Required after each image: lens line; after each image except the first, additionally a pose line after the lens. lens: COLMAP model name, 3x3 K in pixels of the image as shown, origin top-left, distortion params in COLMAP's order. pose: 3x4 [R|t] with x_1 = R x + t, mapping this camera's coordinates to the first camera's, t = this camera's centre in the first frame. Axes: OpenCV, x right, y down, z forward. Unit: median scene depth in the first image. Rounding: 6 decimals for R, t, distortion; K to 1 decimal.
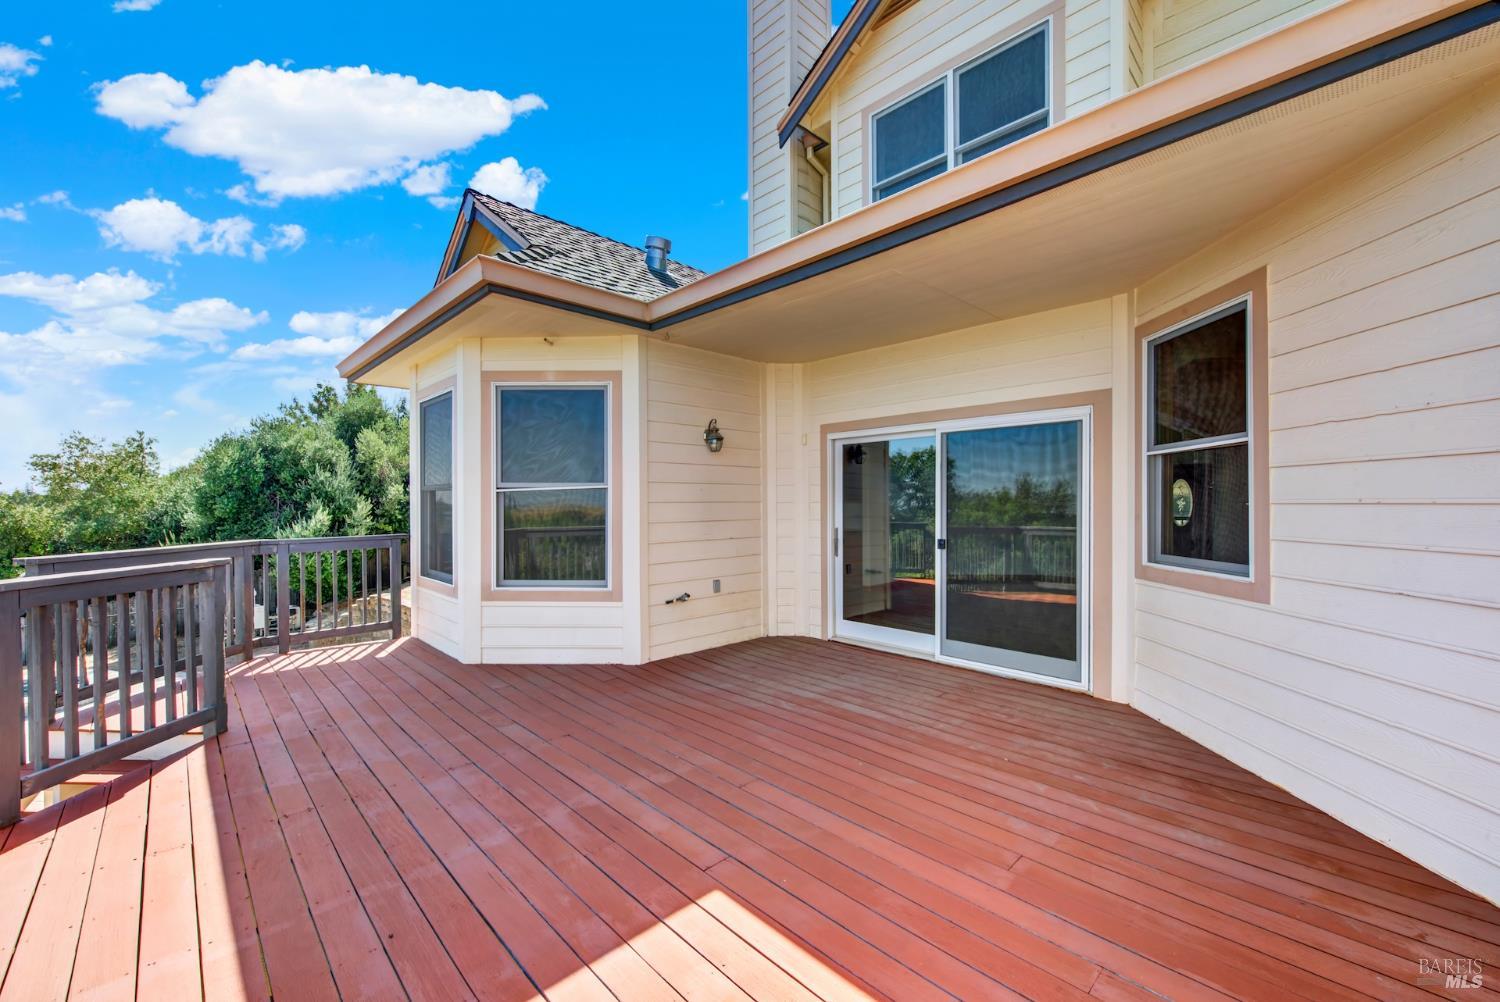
lens RADIAL K [[609.8, 0, 744.8], [0, 609.8, 505.3], [0, 0, 1]] dist [-0.000642, -0.000697]
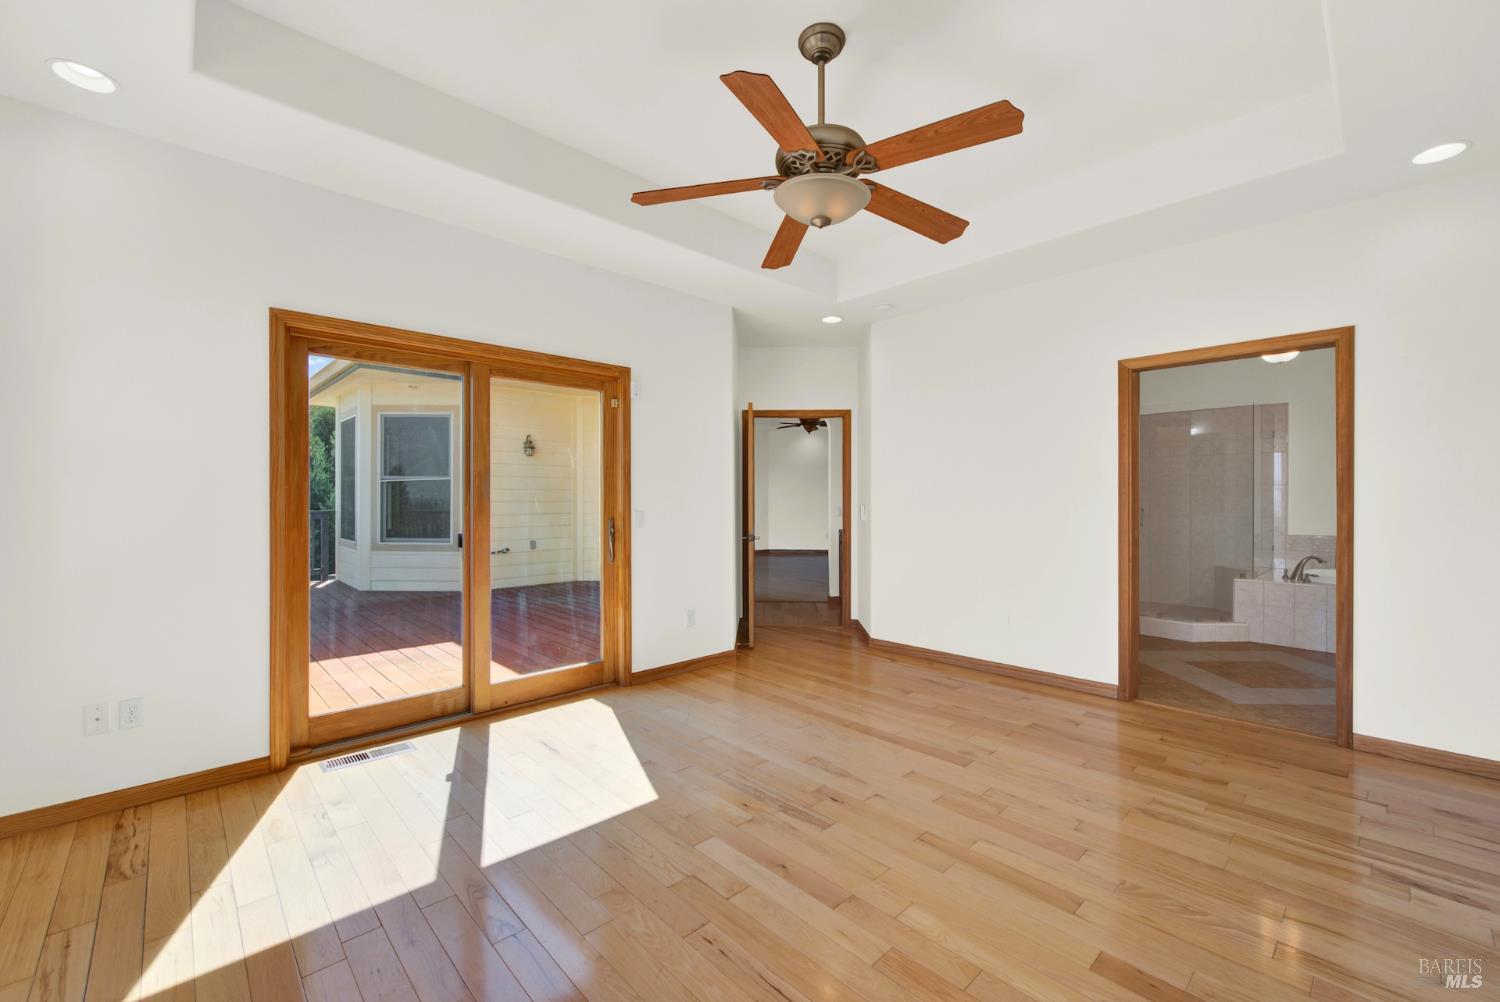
lens RADIAL K [[618.5, 0, 744.6], [0, 618.5, 496.7], [0, 0, 1]] dist [-0.006098, -0.000312]
pose [[0.999993, 0.003724, -0.000451, 0.487293], [-0.003725, 0.999988, -0.003282, 0.016585], [0.000439, 0.003284, 0.999995, -0.542903]]
